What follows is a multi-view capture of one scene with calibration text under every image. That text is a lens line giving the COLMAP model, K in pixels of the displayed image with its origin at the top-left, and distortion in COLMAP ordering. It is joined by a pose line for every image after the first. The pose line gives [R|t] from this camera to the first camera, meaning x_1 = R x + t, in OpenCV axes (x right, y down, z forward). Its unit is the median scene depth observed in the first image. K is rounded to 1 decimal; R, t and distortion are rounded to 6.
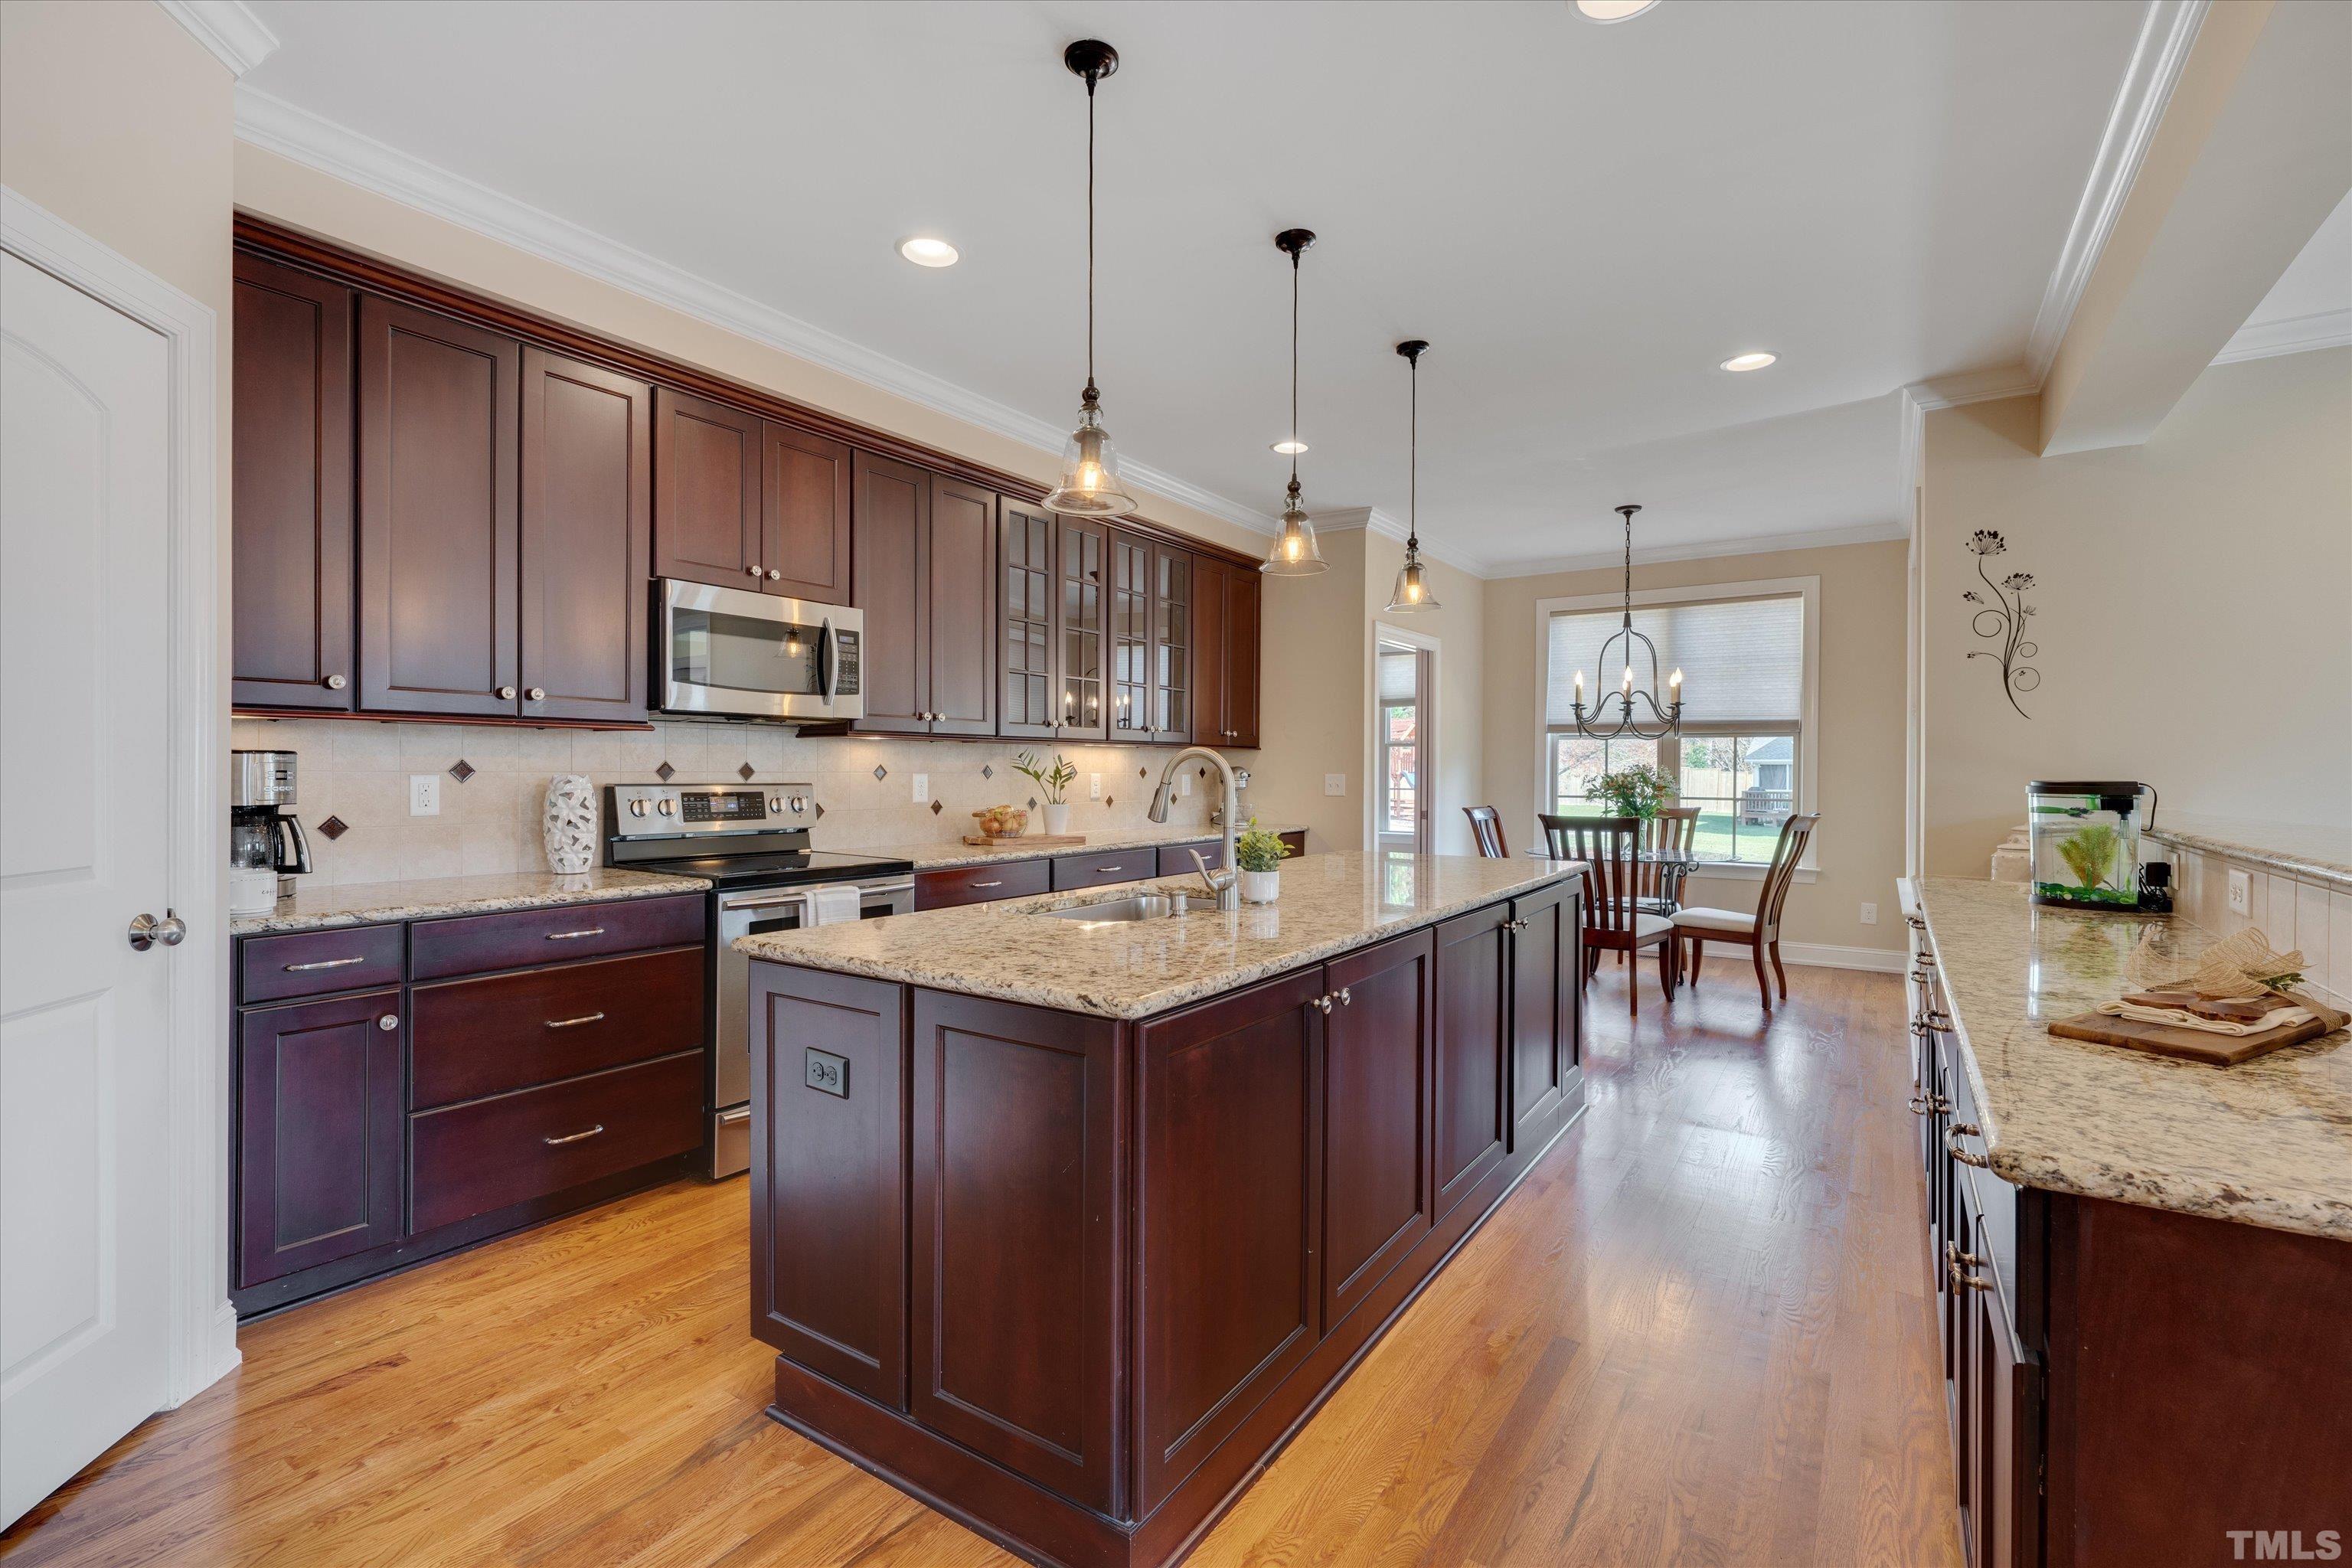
lens RADIAL K [[1054.0, 0, 1180.0], [0, 1054.0, 775.1], [0, 0, 1]] dist [-0.001180, -0.000147]
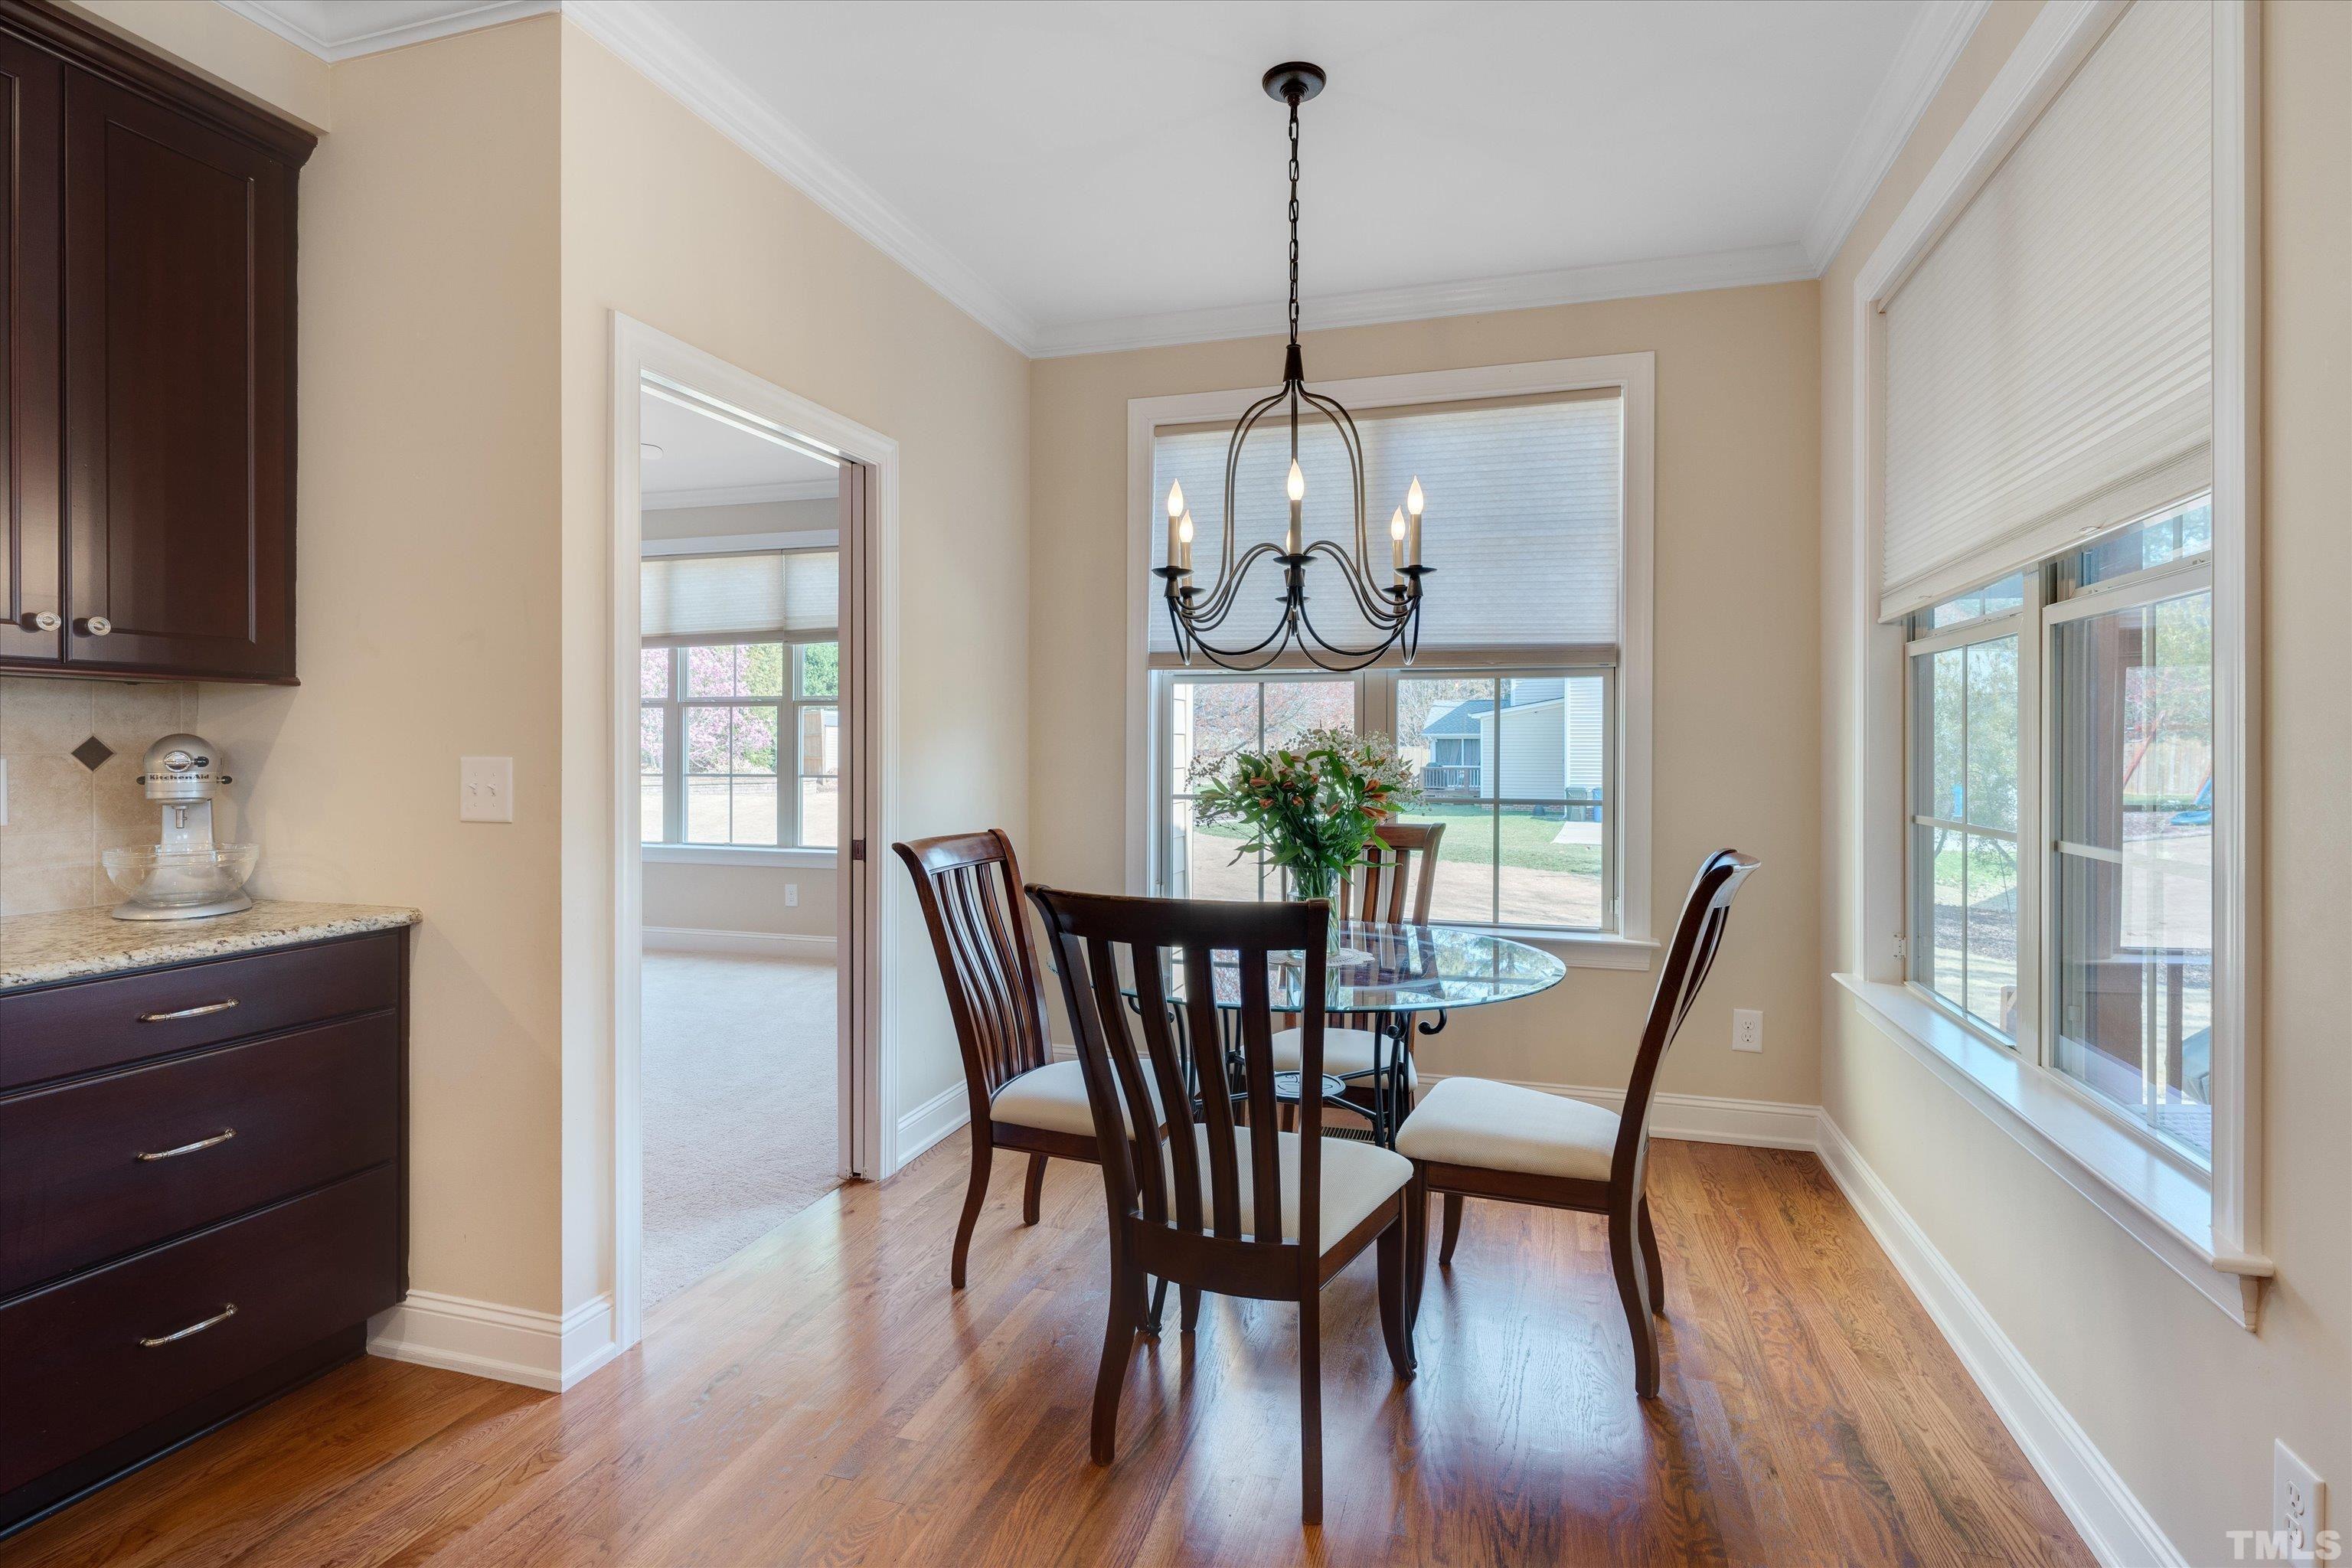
lens RADIAL K [[1074.2, 0, 1190.1], [0, 1074.2, 759.9], [0, 0, 1]] dist [-0.000054, -0.000216]
pose [[0.956730, -0.005669, 0.290923, 0.257605], [0.003282, 0.999957, 0.008694, -0.002054], [-0.290960, -0.007363, 0.956707, 0.598004]]
